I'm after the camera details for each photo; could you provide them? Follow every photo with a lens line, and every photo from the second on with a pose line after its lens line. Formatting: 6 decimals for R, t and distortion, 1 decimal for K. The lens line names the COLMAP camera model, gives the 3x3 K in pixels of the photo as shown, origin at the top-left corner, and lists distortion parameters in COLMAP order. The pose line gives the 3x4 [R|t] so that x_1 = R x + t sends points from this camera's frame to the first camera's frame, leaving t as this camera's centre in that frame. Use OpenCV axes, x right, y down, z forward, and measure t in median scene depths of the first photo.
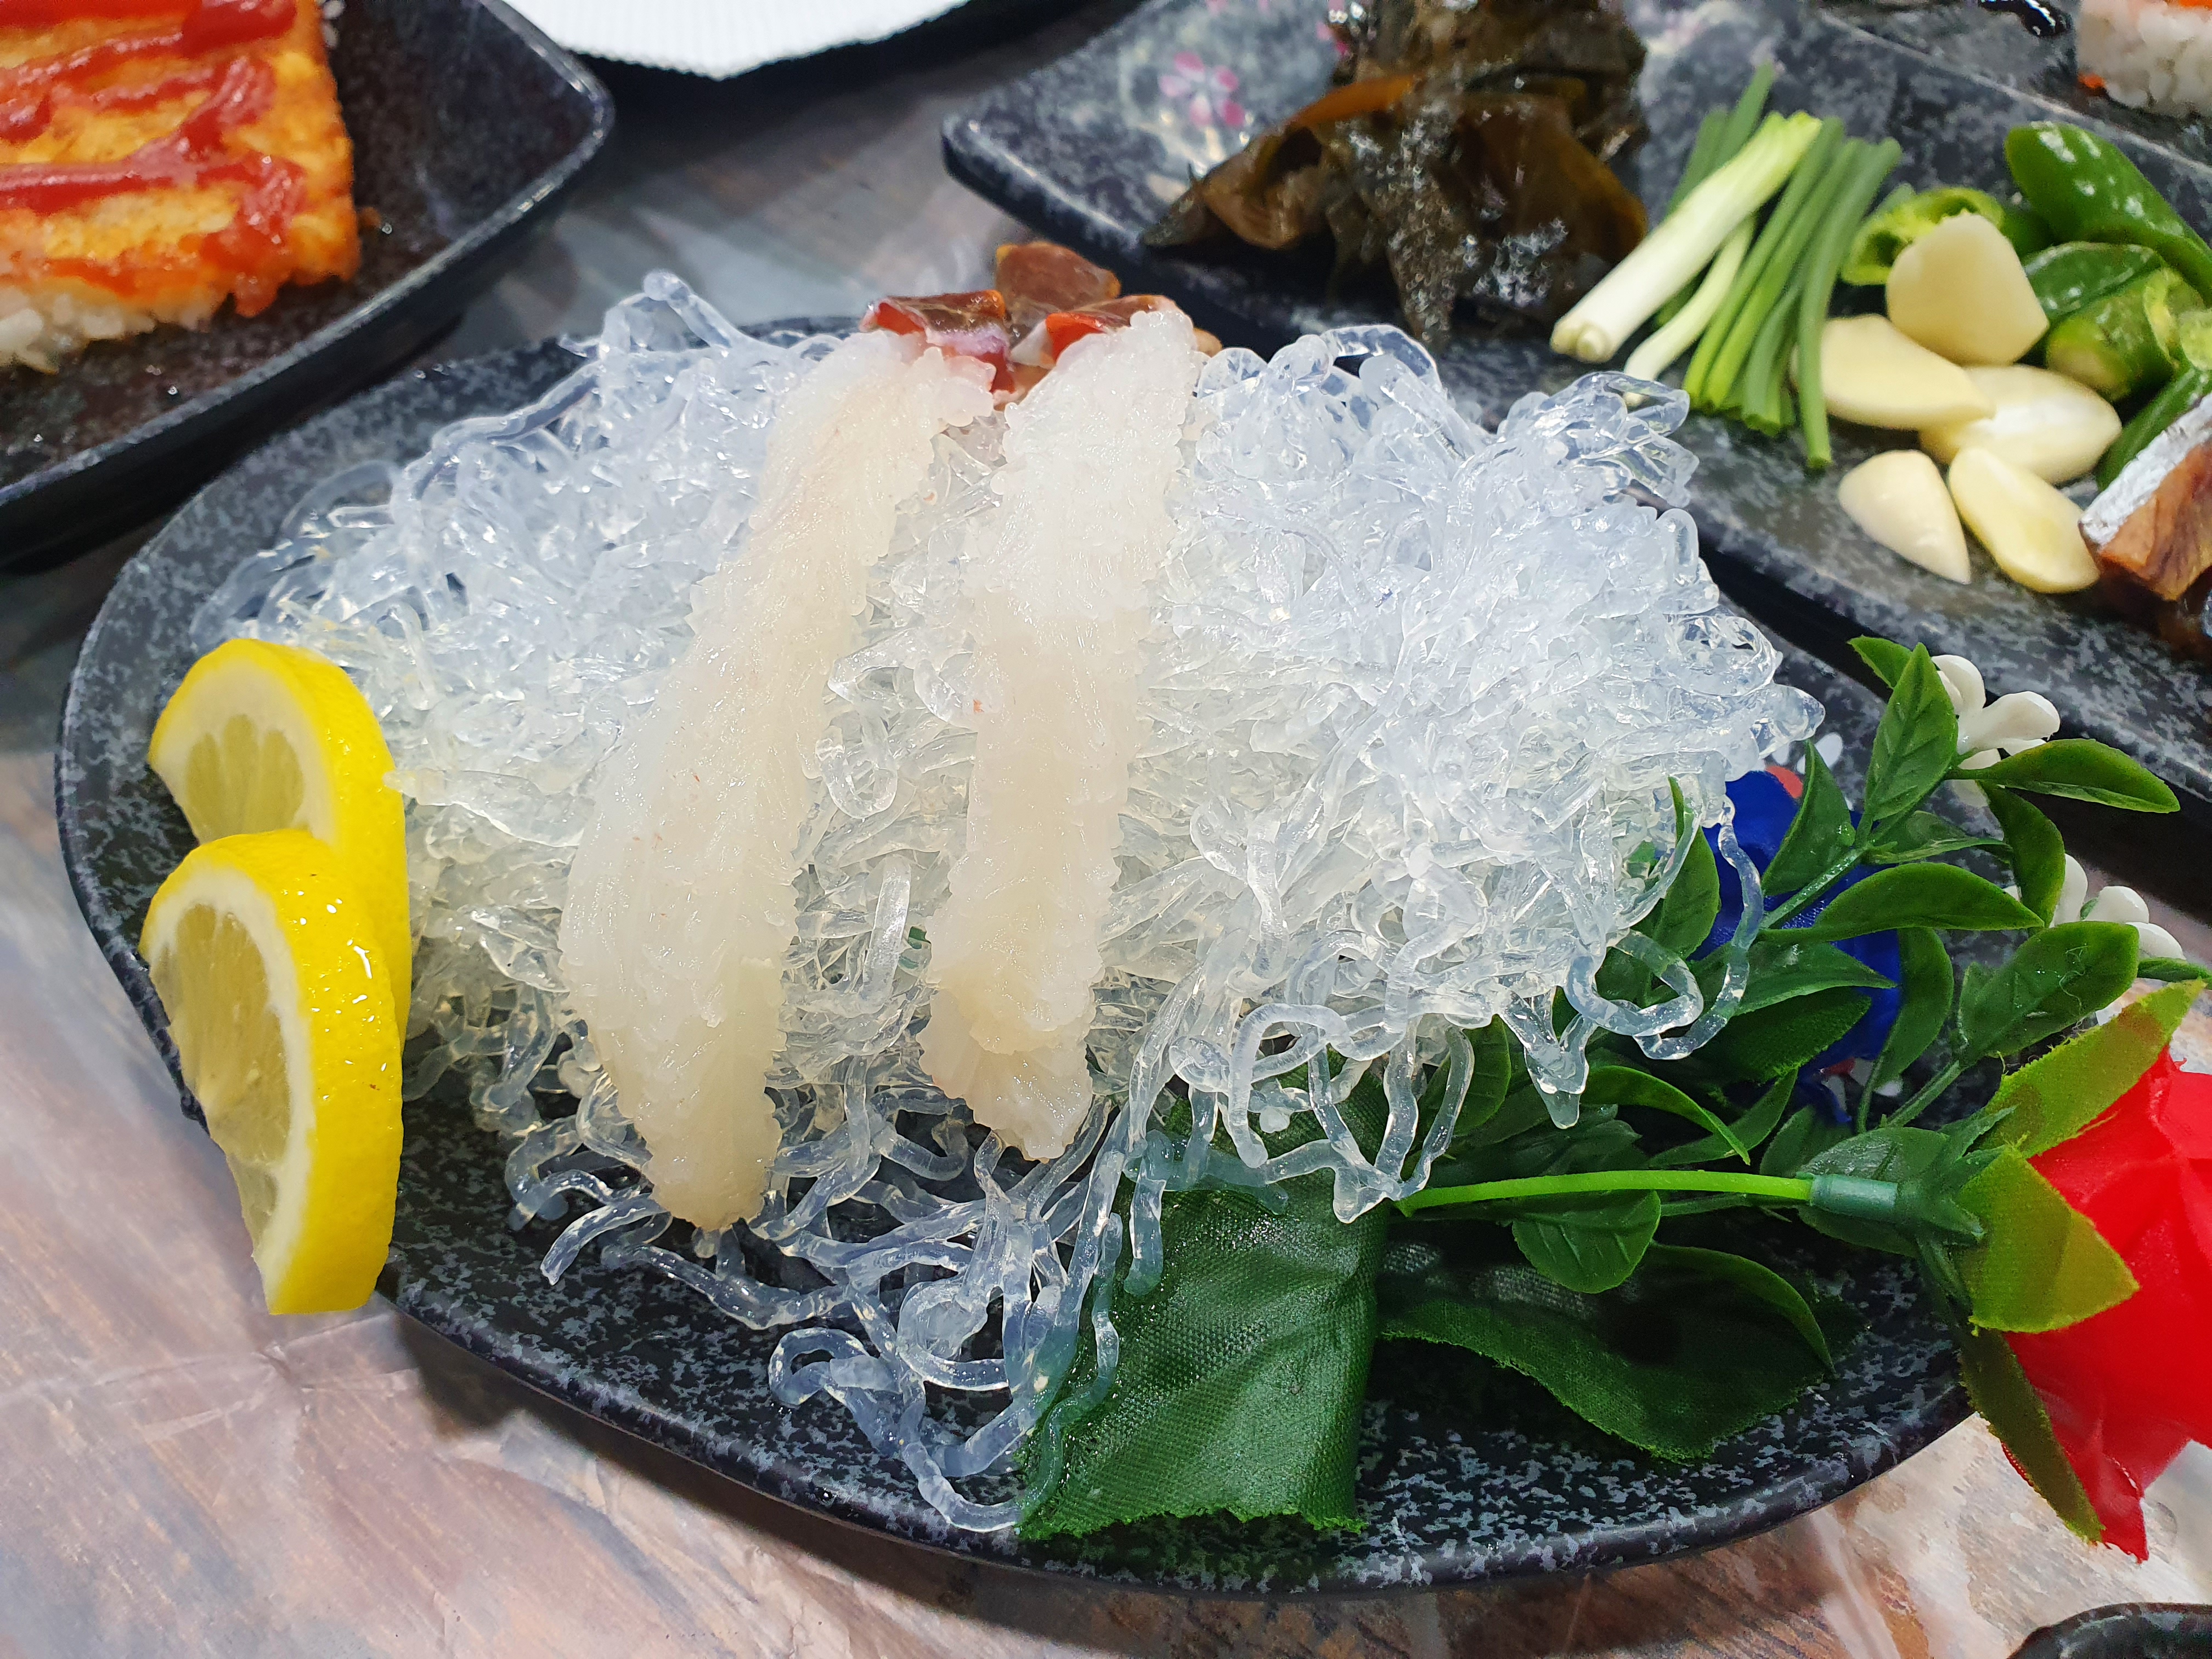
lens RADIAL K [[1677.1, 0, 1106.4], [0, 1677.1, 901.8], [0, 0, 1]] dist [-0.018898, 0.010533]
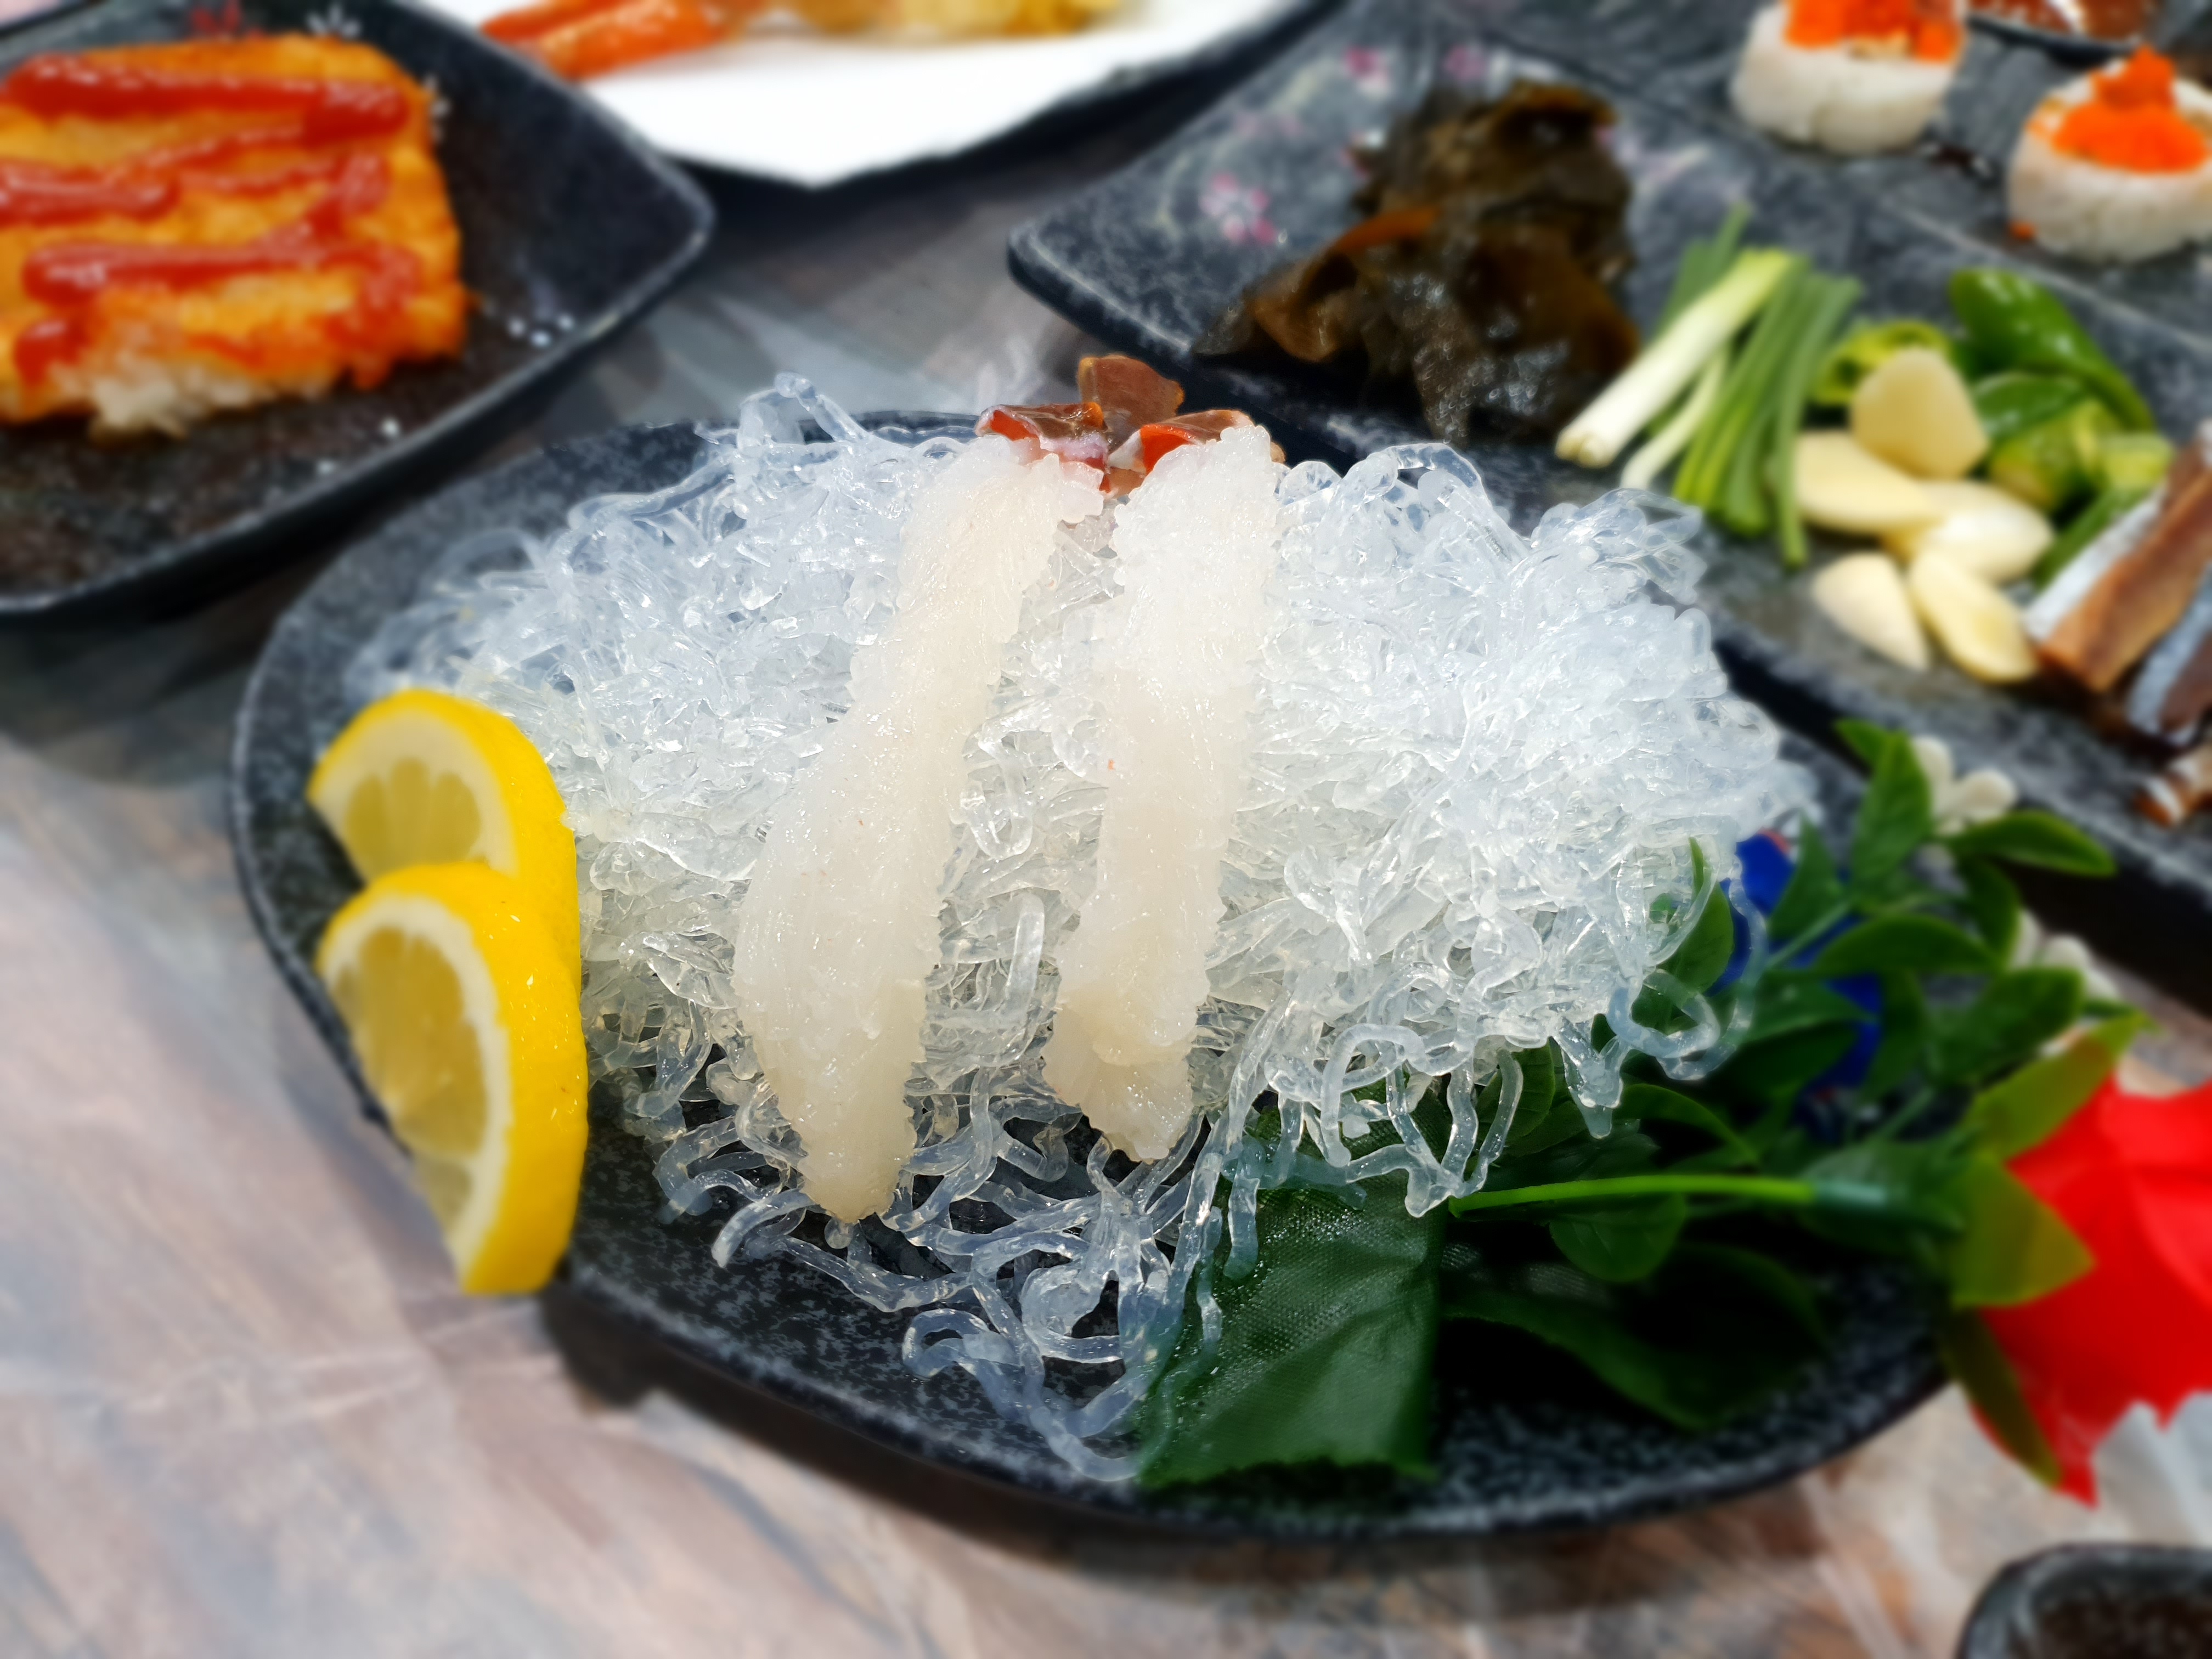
lens RADIAL K [[1682.4, 0, 1113.3], [0, 1682.4, 885.1], [0, 0, 1]] dist [0.011731, -0.040802]
pose [[0.998904, 0.017132, 0.043553, -0.109543], [-0.015252, 0.998953, -0.043129, 0.014827], [-0.044247, 0.042417, 0.998120, -0.147115]]
